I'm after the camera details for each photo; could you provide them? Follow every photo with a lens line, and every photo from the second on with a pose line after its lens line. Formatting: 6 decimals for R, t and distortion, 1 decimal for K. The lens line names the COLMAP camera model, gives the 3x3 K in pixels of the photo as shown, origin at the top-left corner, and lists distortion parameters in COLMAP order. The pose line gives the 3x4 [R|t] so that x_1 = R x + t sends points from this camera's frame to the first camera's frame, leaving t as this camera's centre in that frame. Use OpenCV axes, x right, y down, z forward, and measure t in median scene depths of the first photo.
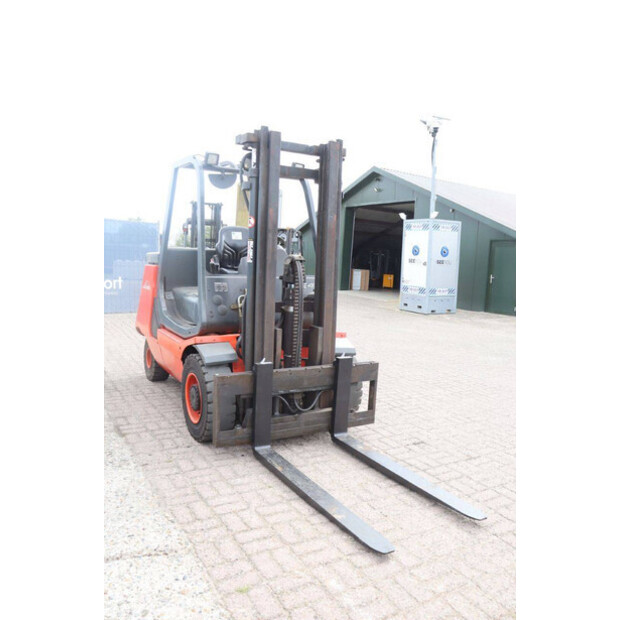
lens RADIAL K [[510.7, 0, 310.0], [0, 510.7, 310.0], [0, 0, 1]] dist [-0.147740, 0.120832]
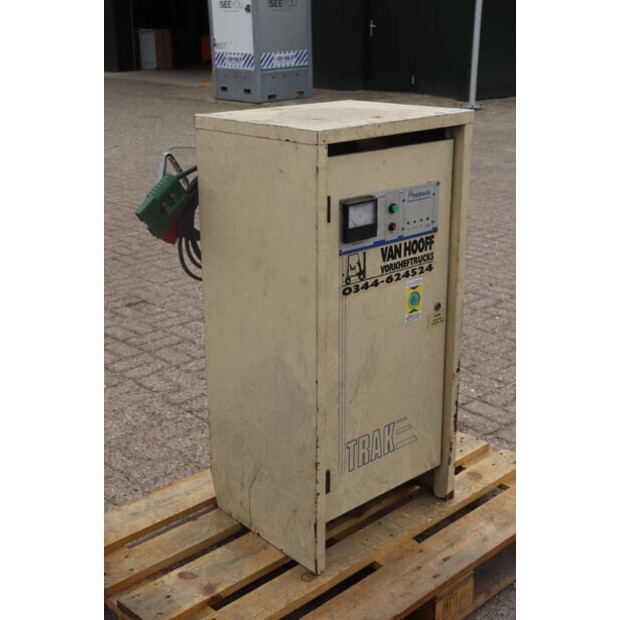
lens RADIAL K [[898.5, 0, 310.0], [0, 898.5, 310.0], [0, 0, 1]] dist [0.155875, -0.018294]
pose [[0.972386, -0.129375, 0.194234, 0.221969], [0.084443, 0.970931, 0.223971, 0.041736], [-0.217564, -0.201384, 0.955045, -0.133167]]
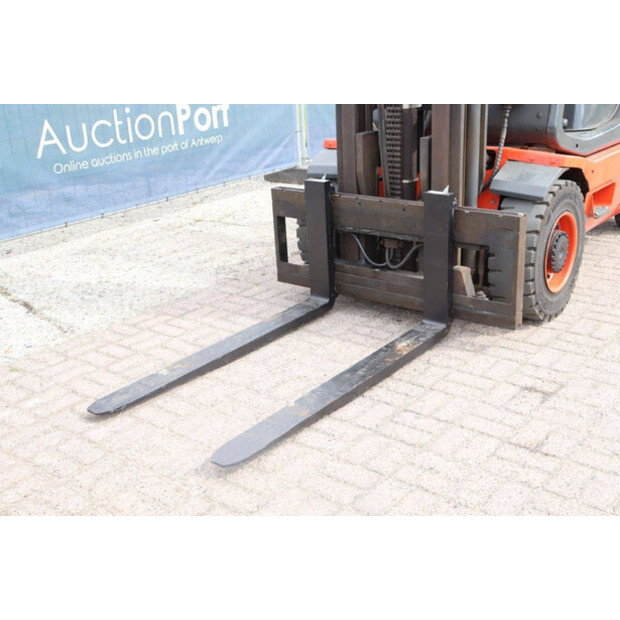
lens RADIAL K [[763.6, 0, 310.0], [0, 763.6, 310.0], [0, 0, 1]] dist [0.019702, 0.015110]
pose [[0.357787, 0.264427, -0.895582, 0.846766], [-0.035075, 0.962198, 0.270083, -0.008088], [0.933144, -0.065219, 0.353537, 0.568701]]
